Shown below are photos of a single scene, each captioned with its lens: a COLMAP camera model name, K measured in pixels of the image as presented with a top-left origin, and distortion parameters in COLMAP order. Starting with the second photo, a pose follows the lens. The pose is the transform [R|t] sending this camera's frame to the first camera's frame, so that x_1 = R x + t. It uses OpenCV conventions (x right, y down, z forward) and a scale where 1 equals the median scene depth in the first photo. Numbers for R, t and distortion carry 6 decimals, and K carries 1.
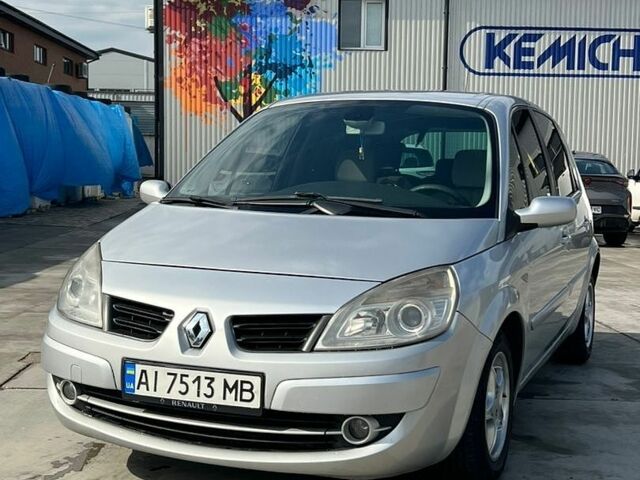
lens RADIAL K [[986.3, 0, 316.8], [0, 986.3, 243.2], [0, 0, 1]] dist [0.102310, 0.000000]
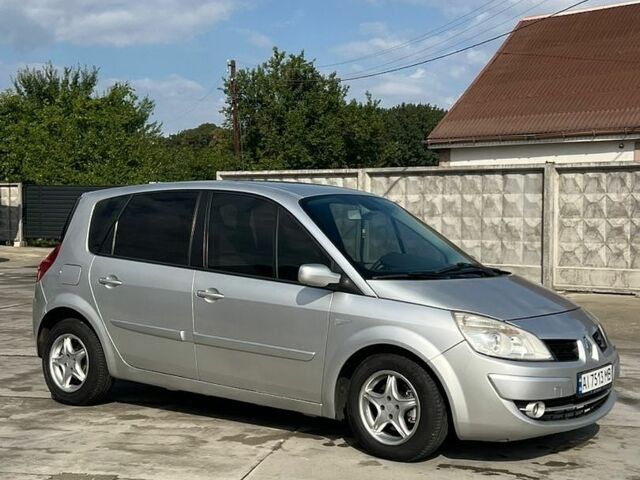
lens RADIAL K [[986.3, 0, 324.5], [0, 986.3, 244.6], [0, 0, 1]] dist [0.102310, 0.000000]
pose [[0.241191, -0.058575, 0.968708, -1.809587], [0.071735, 0.996522, 0.042396, -0.187736], [-0.967823, 0.059265, 0.244554, 0.962836]]
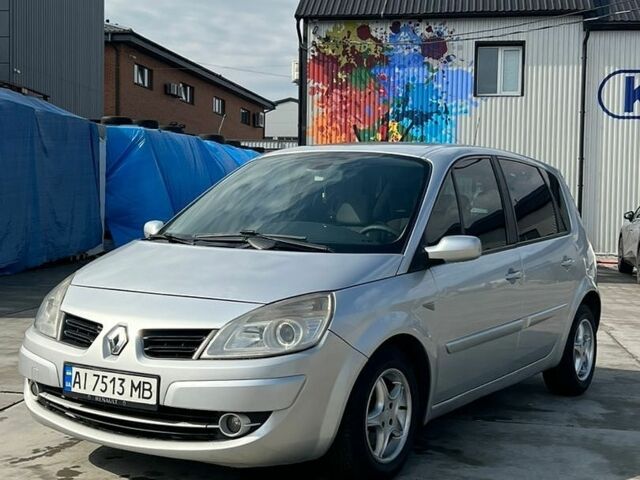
lens RADIAL K [[986.3, 0, 322.3], [0, 986.3, 237.7], [0, 0, 1]] dist [0.102310, 0.000000]
pose [[0.983957, 0.005646, -0.178319, 0.335680], [-0.014545, 0.998711, -0.048639, 0.015366], [0.177814, 0.050452, 0.982770, -0.172802]]
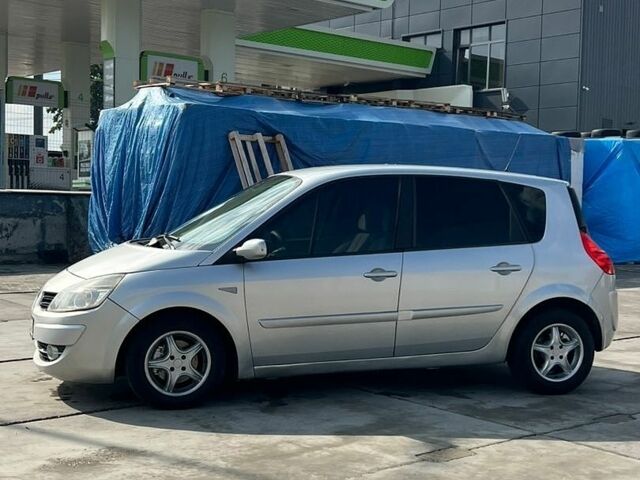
lens RADIAL K [[986.3, 0, 320.4], [0, 986.3, 240.3], [0, 0, 1]] dist [0.102310, 0.000000]
pose [[0.628639, 0.023422, -0.777345, 1.752601], [-0.066436, 0.997510, -0.023671, -0.019306], [0.774855, 0.066524, 0.628629, 0.142457]]
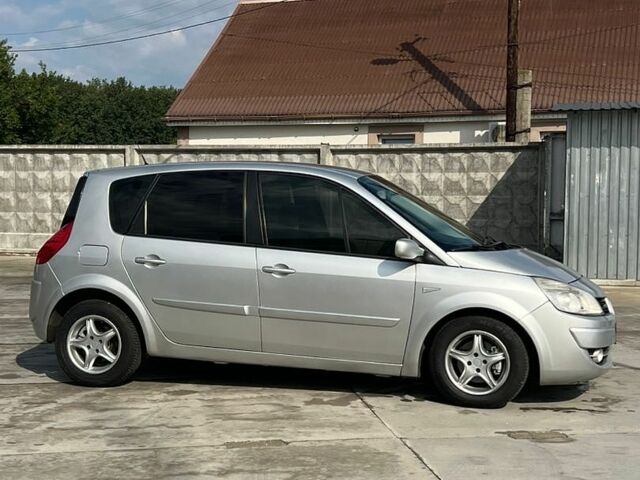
lens RADIAL K [[986.3, 0, 334.0], [0, 986.3, 243.0], [0, 0, 1]] dist [0.102310, 0.000000]
pose [[-0.133251, -0.081190, 0.987751, -2.009773], [0.062906, 0.993936, 0.090185, -0.252597], [-0.989084, 0.074153, -0.127335, 1.745760]]
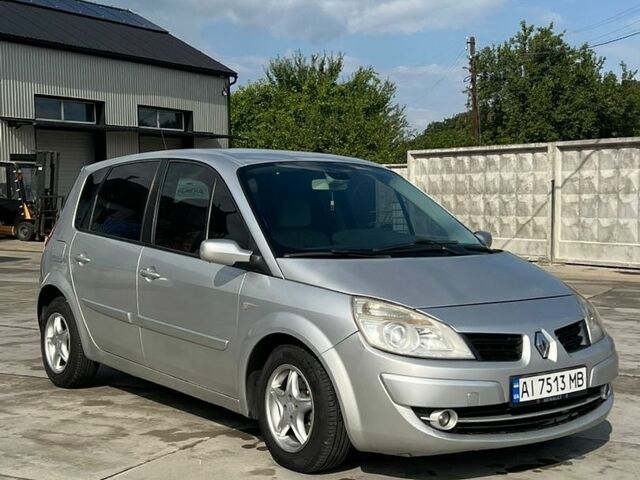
lens RADIAL K [[986.3, 0, 315.6], [0, 986.3, 243.2], [0, 0, 1]] dist [0.102310, 0.000000]
pose [[0.506549, -0.071201, 0.859266, -1.386210], [0.080894, 0.996113, 0.034852, -0.120315], [-0.858408, 0.051855, 0.510340, 0.533333]]
